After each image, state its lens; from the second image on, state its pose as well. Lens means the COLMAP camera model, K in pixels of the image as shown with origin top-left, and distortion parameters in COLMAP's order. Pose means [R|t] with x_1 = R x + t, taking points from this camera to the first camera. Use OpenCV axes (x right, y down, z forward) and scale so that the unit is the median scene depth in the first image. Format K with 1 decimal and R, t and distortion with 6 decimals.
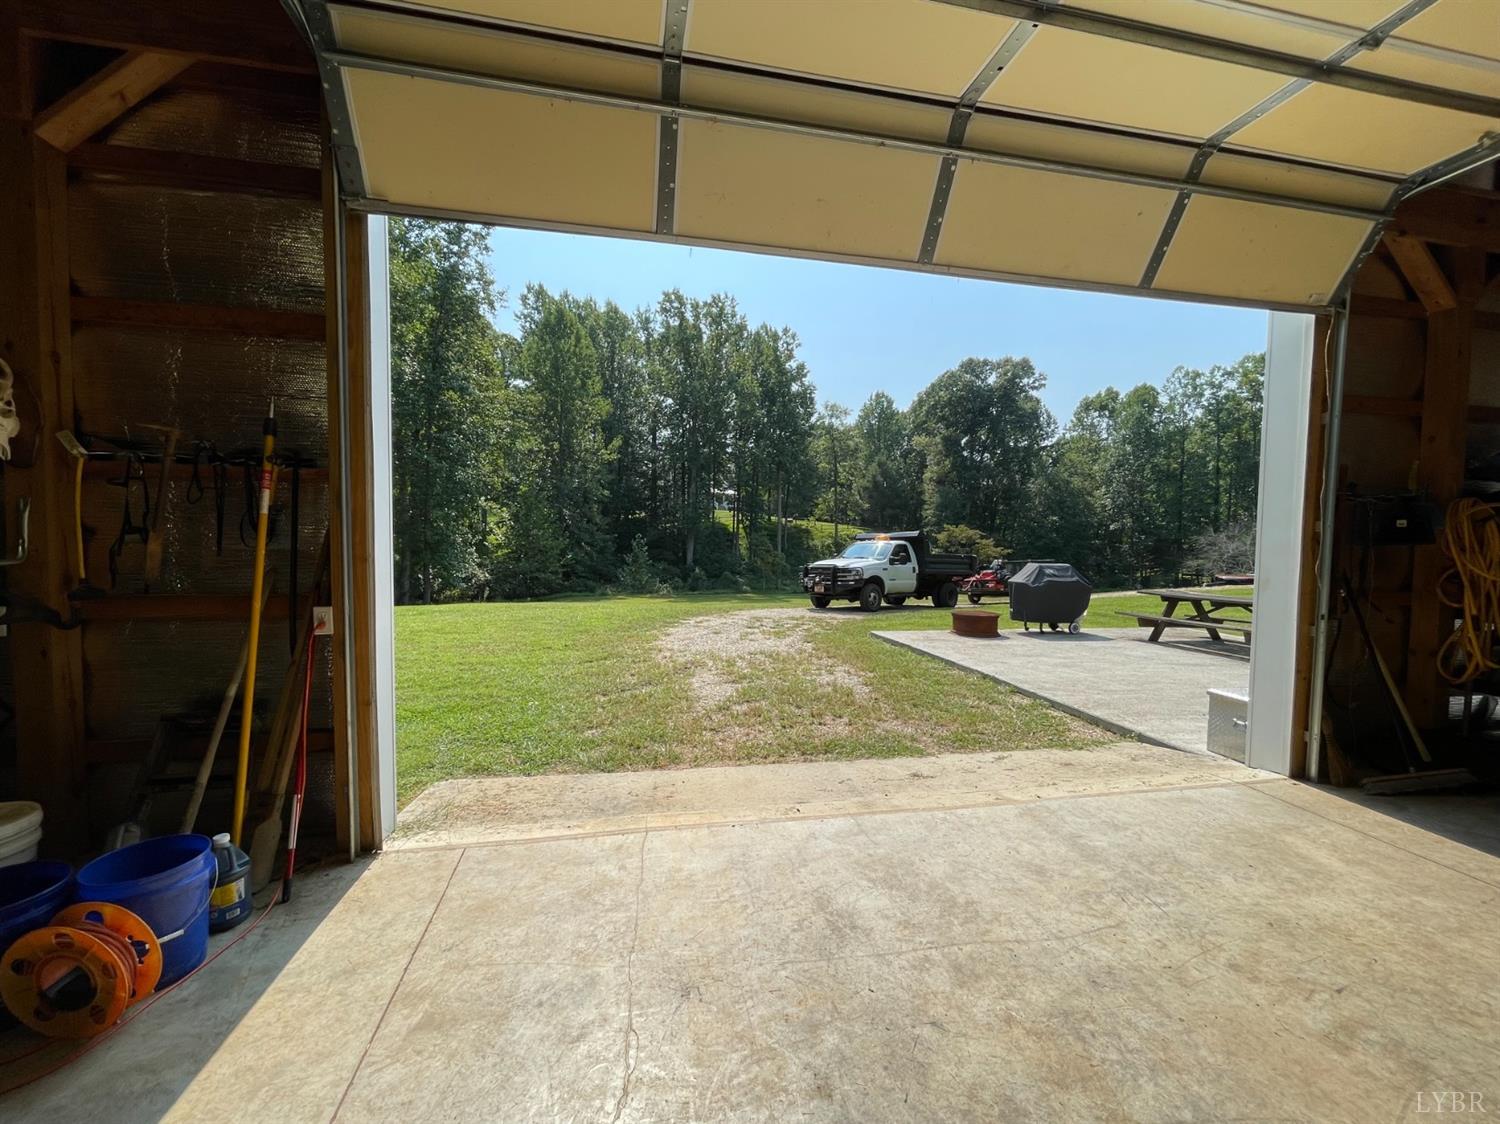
lens RADIAL K [[607.3, 0, 747.3], [0, 607.3, 565.6], [0, 0, 1]] dist [-0.001120, 0.001213]
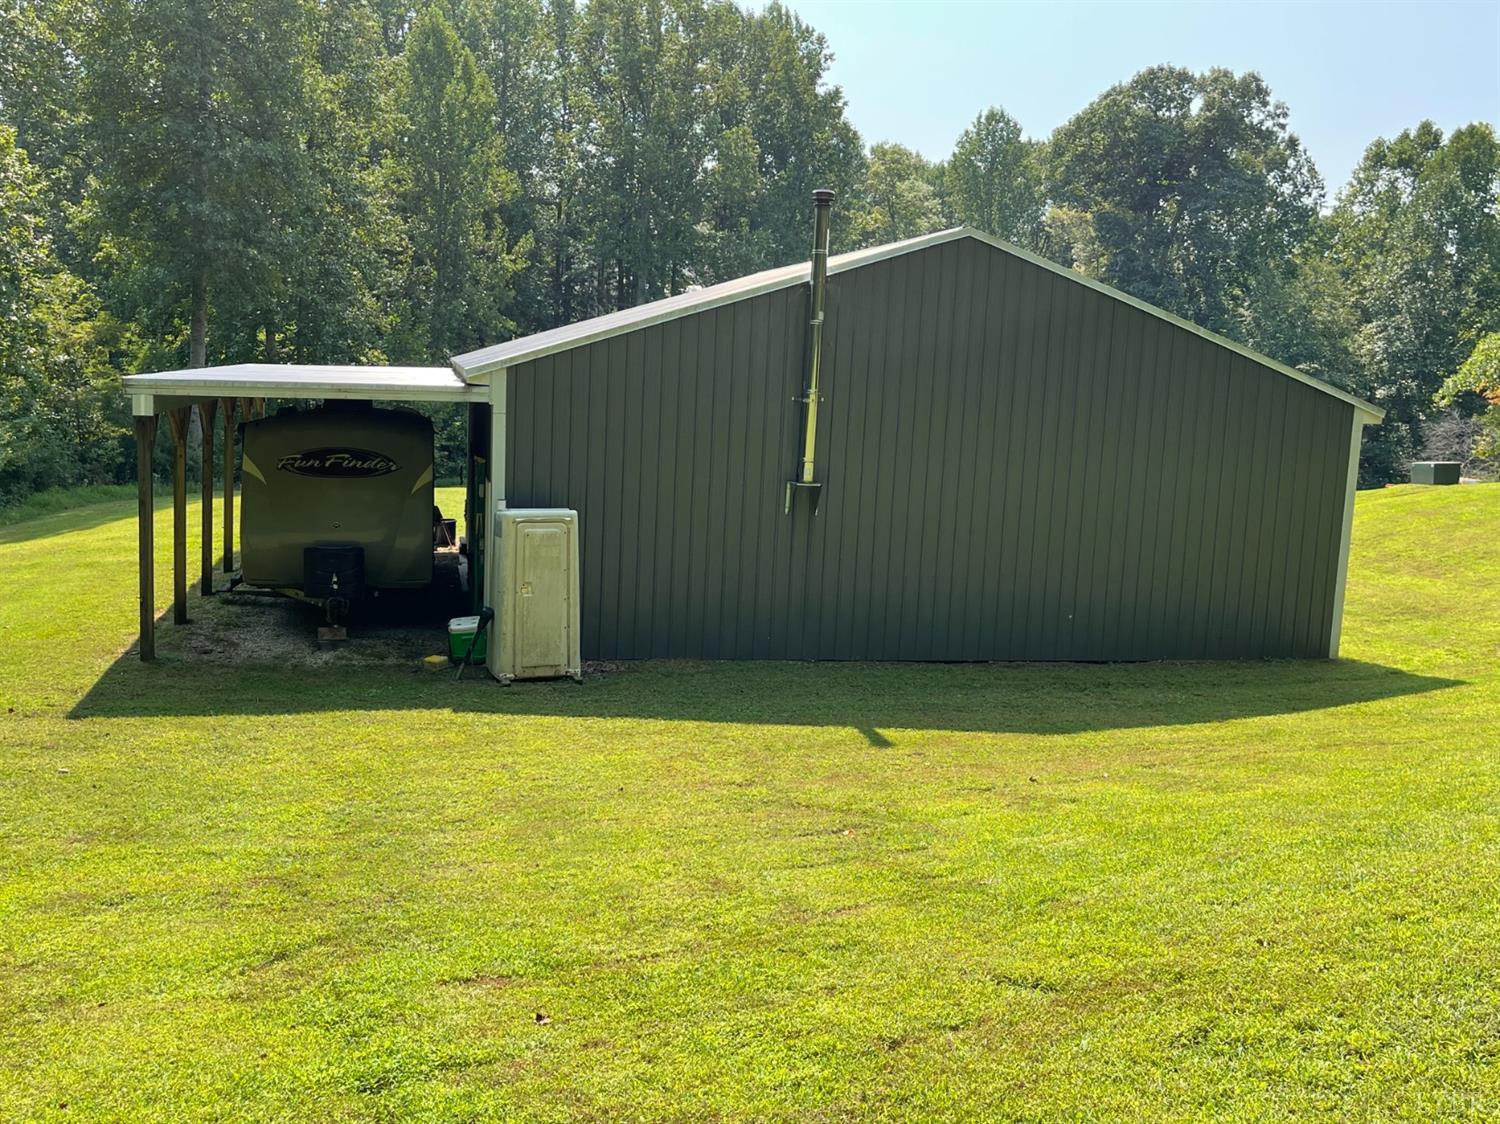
lens RADIAL K [[1411.6, 0, 750.0], [0, 1411.6, 562.0], [0, 0, 1]] dist [0.003332, 0.004387]
pose [[0.999393, 0.029877, 0.017899, -0.000043], [-0.031414, 0.995183, 0.092865, -0.018337], [-0.015039, -0.093371, 0.995518, -0.522728]]
